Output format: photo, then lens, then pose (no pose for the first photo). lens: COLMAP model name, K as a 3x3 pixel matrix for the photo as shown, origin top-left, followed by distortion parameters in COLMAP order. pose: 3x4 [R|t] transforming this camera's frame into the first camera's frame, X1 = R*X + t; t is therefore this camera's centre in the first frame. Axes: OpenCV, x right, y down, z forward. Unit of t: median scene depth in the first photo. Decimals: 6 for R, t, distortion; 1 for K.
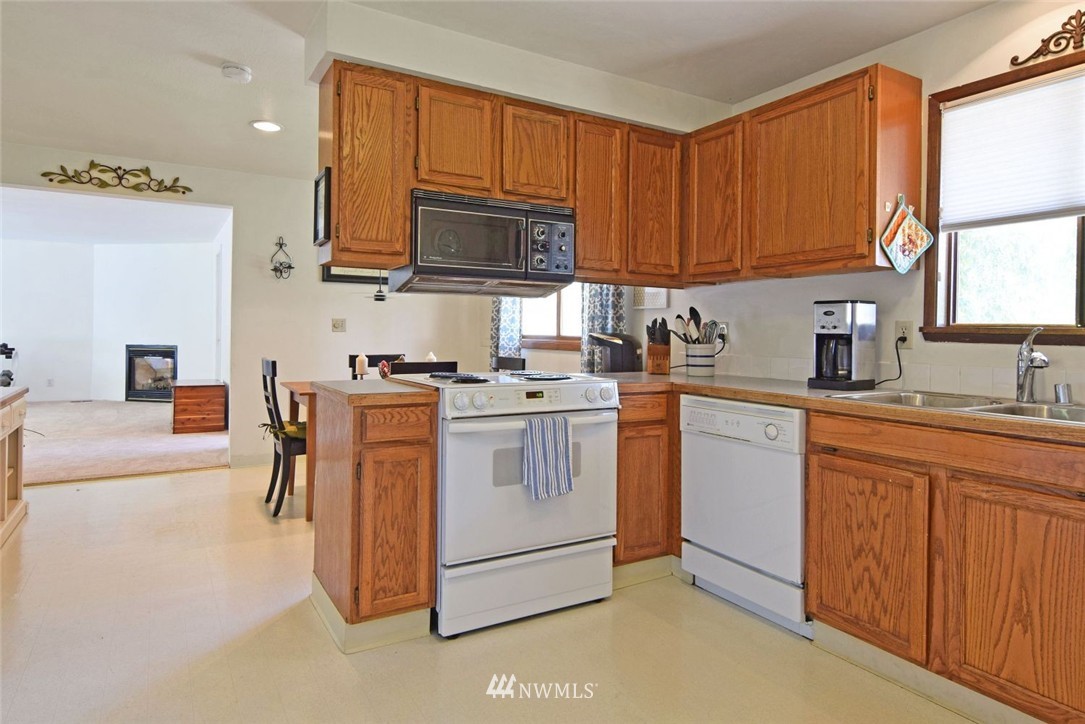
lens RADIAL K [[636.1, 0, 539.9], [0, 636.1, 338.4], [0, 0, 1]] dist [0.005970, -0.001907]
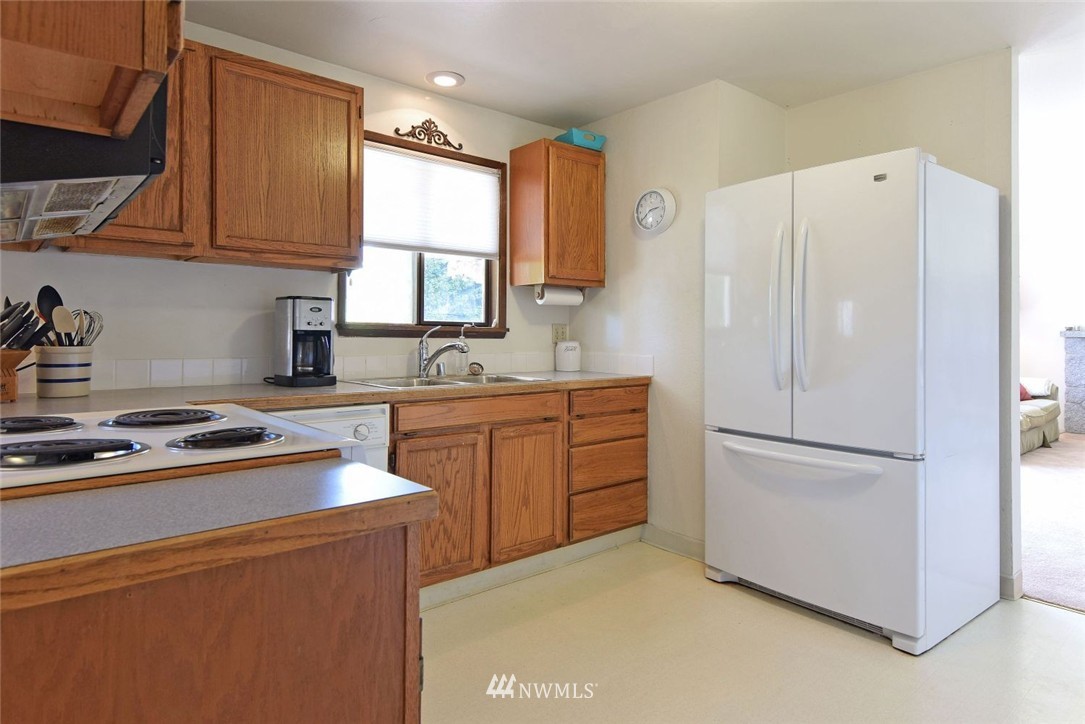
lens RADIAL K [[636.1, 0, 547.3], [0, 636.1, 331.1], [0, 0, 1]] dist [0.005970, -0.001907]
pose [[-0.183614, -0.008658, 0.982960, -0.725487], [-0.001416, 0.999963, 0.008543, -0.018314], [-0.982997, 0.000177, -0.183620, 1.019180]]
